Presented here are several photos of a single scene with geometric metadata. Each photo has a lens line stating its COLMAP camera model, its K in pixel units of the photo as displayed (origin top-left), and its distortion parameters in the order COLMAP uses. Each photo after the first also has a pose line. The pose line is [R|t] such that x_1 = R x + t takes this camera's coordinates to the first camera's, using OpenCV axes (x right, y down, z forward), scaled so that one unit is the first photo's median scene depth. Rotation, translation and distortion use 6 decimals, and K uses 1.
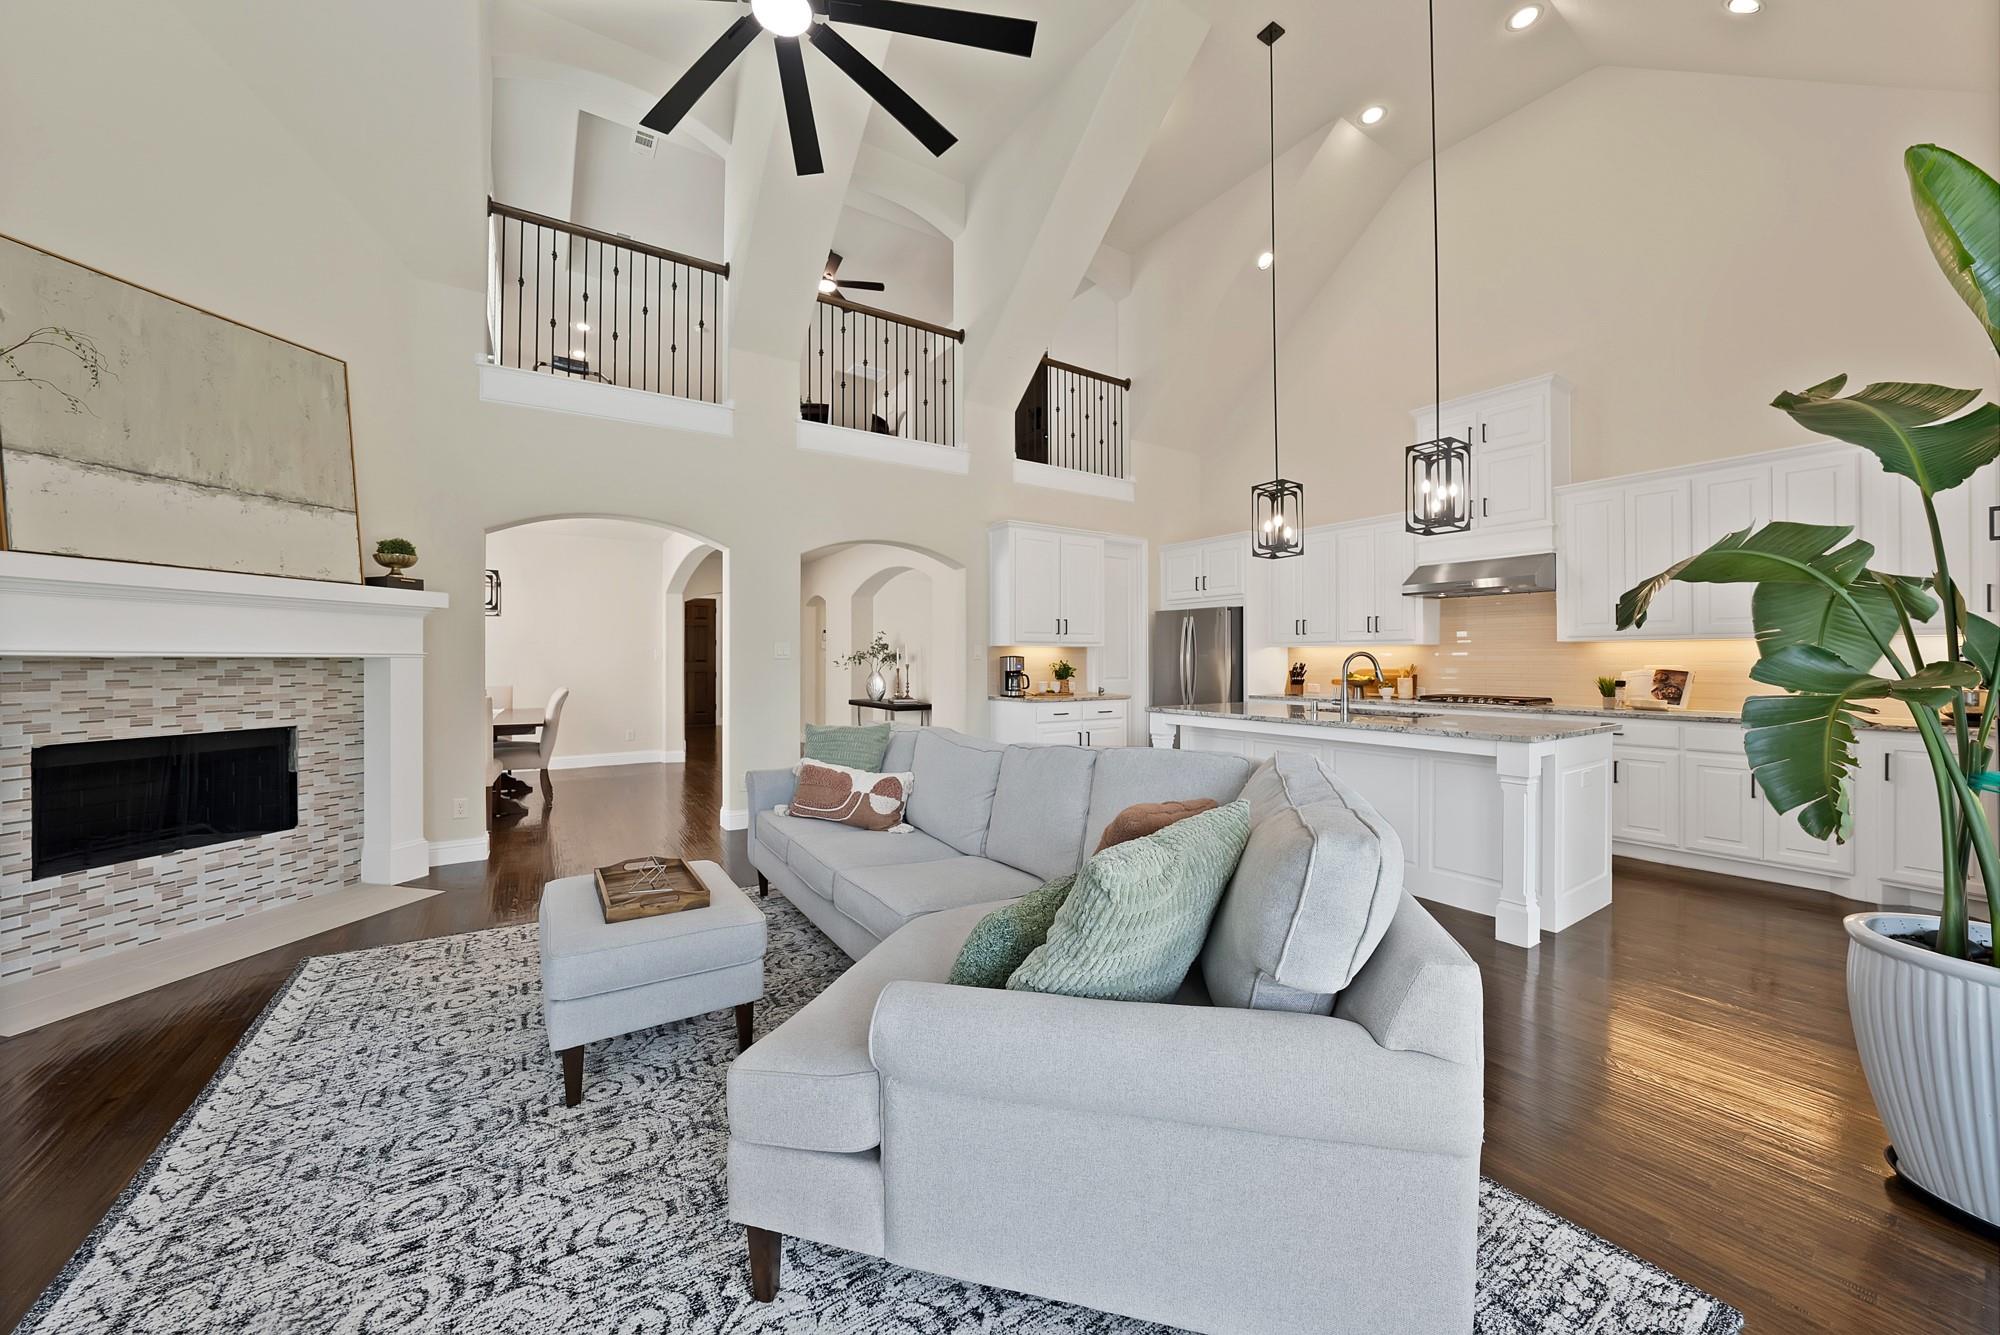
lens RADIAL K [[708.7, 0, 995.2], [0, 708.7, 662.9], [0, 0, 1]] dist [-0.000925, -0.000002]
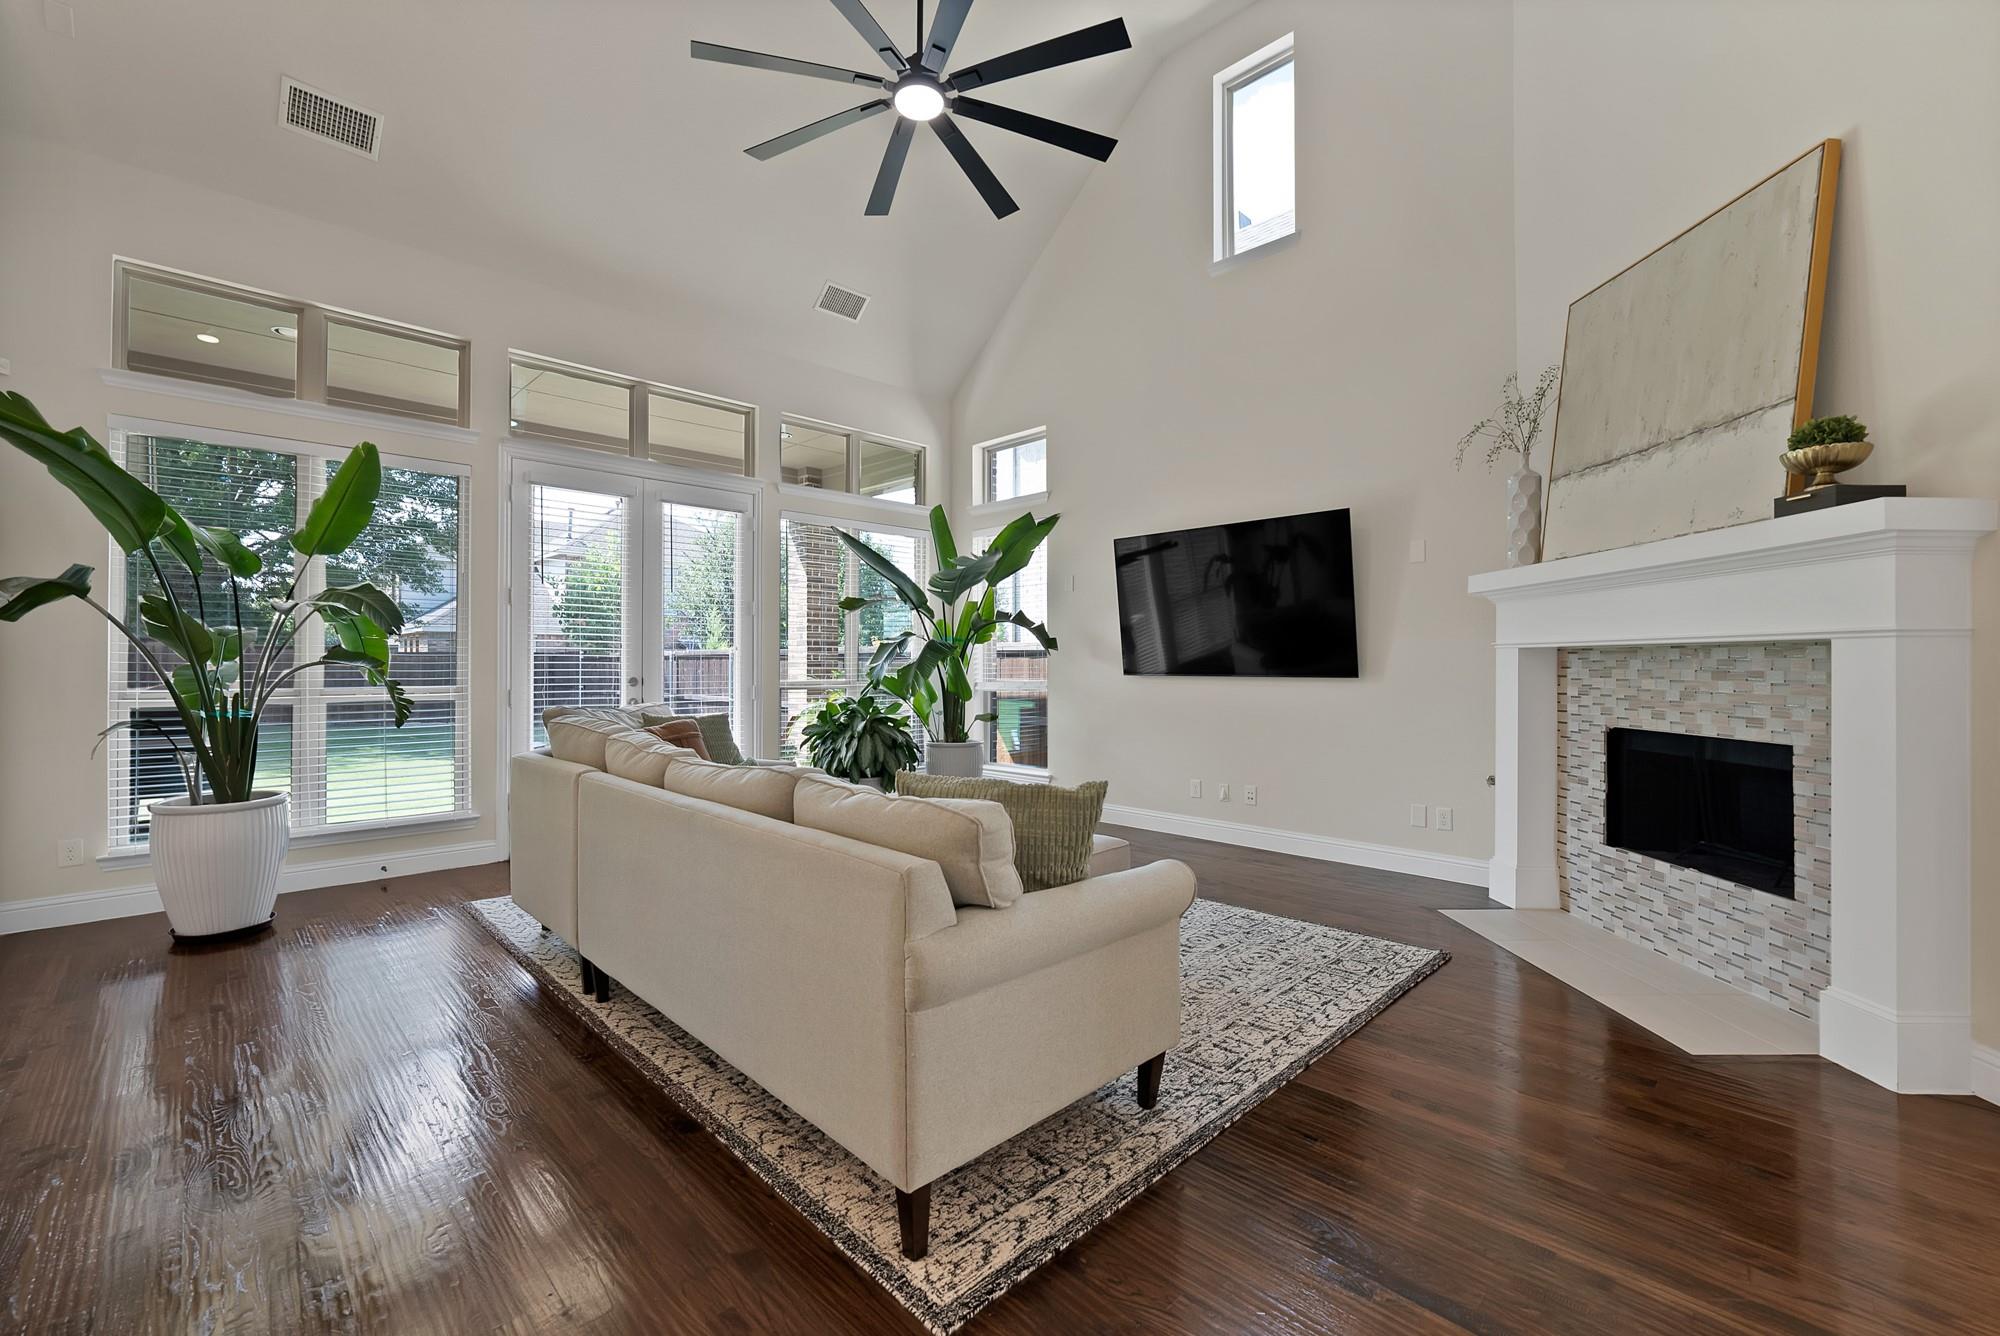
lens RADIAL K [[832.7, 0, 991.9], [0, 832.7, 659.9], [0, 0, 1]] dist [0.000660, 0.000080]
pose [[-0.979880, -0.002631, -0.199572, -0.109316], [-0.002810, 0.999996, 0.000615, 0.011828], [0.199570, 0.001163, -0.979883, 1.725003]]
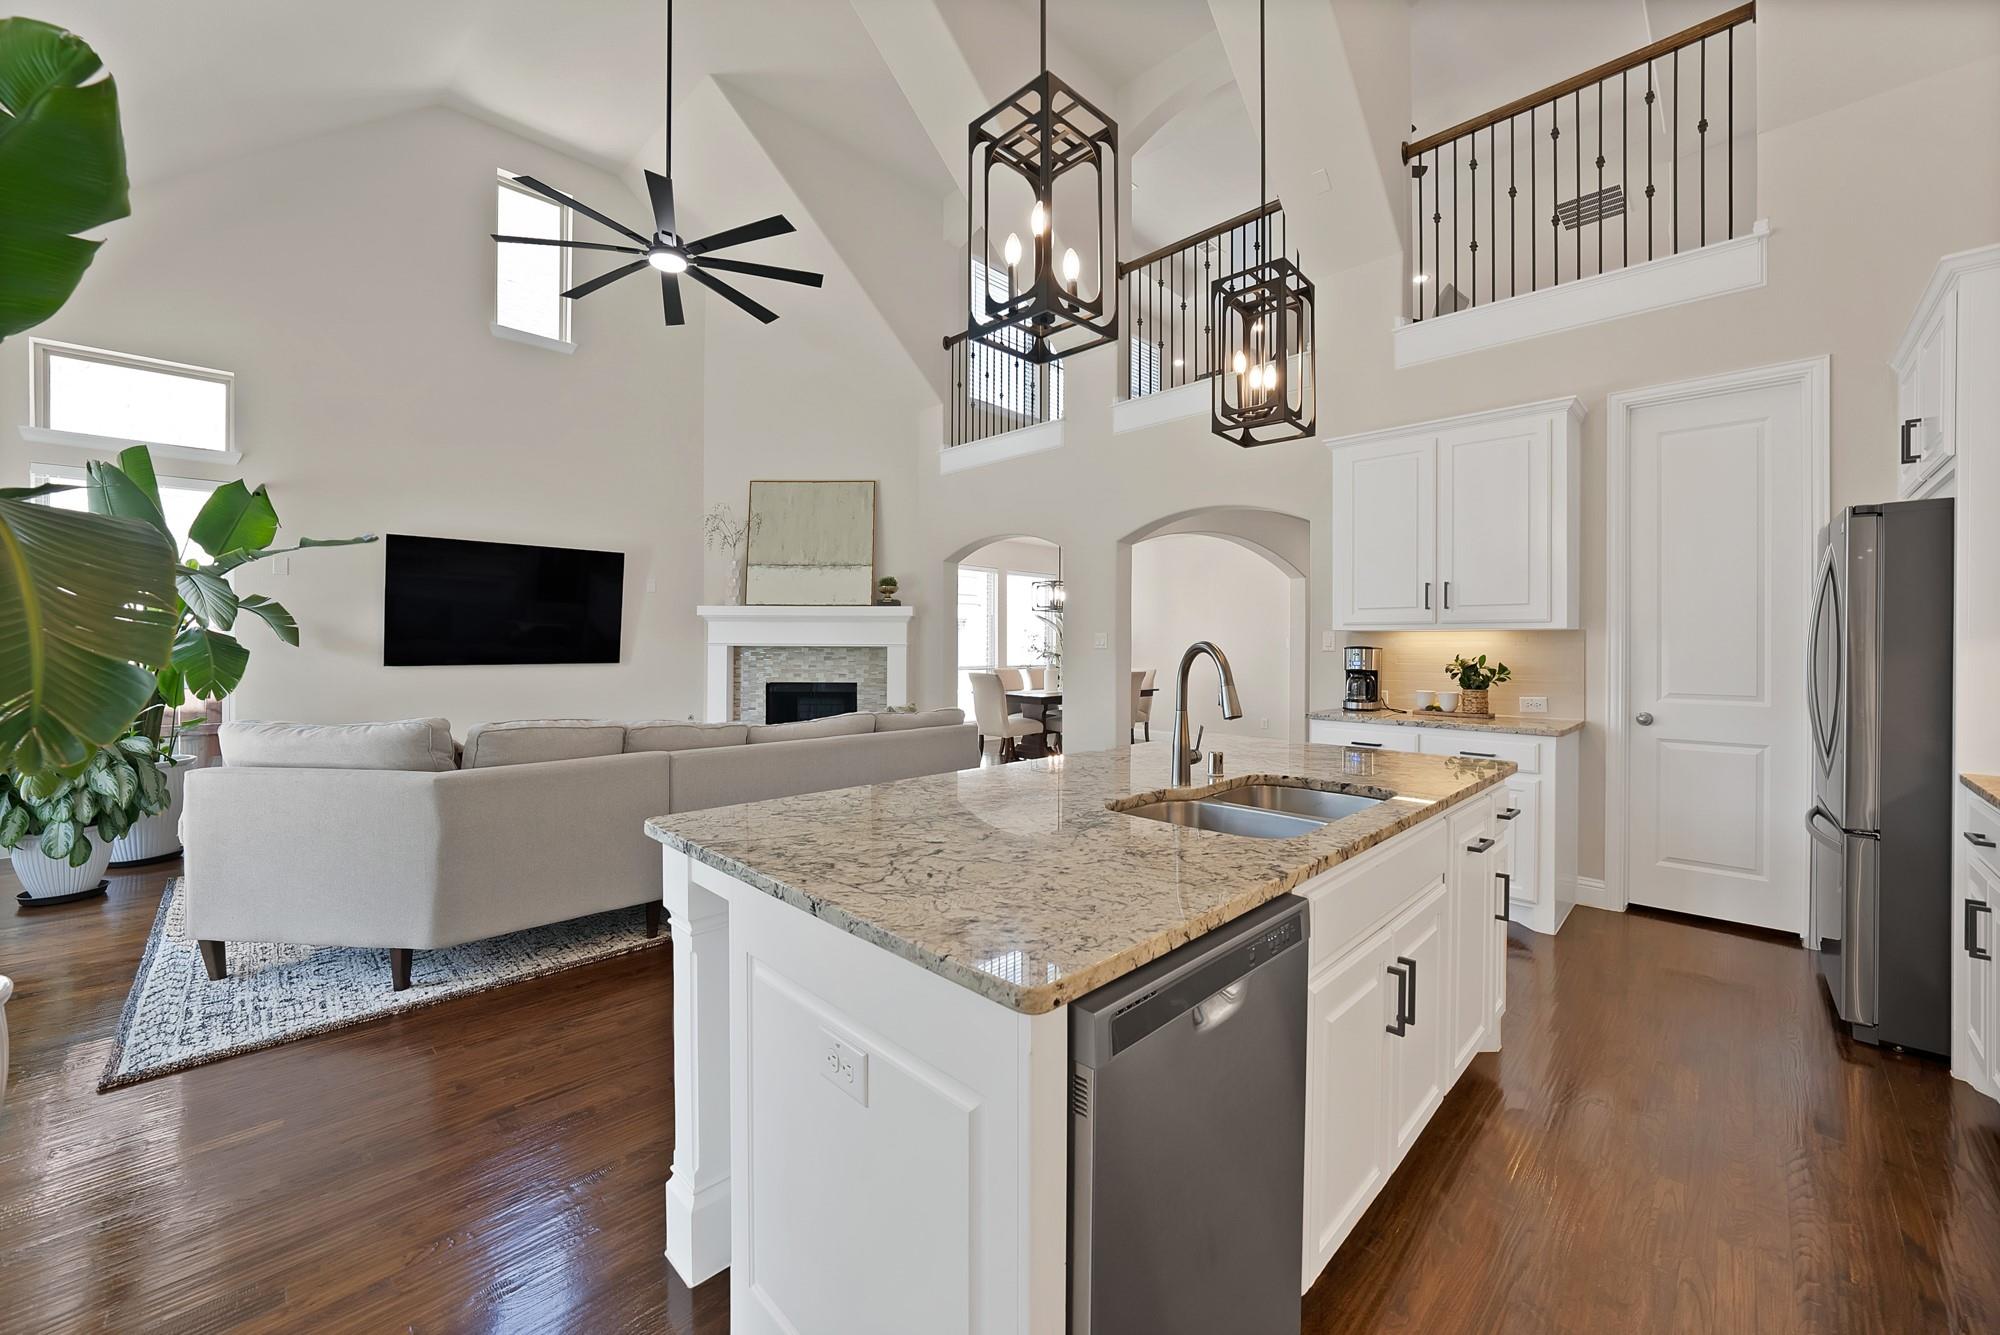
lens RADIAL K [[781.9, 0, 995.3], [0, 781.9, 648.2], [0, 0, 1]] dist [-0.000946, 0.000234]
pose [[0.212107, 0.003831, -0.977239, 1.212123], [-0.008255, 0.999964, 0.002128, -0.011294], [0.977212, 0.007616, 0.212131, 0.985520]]
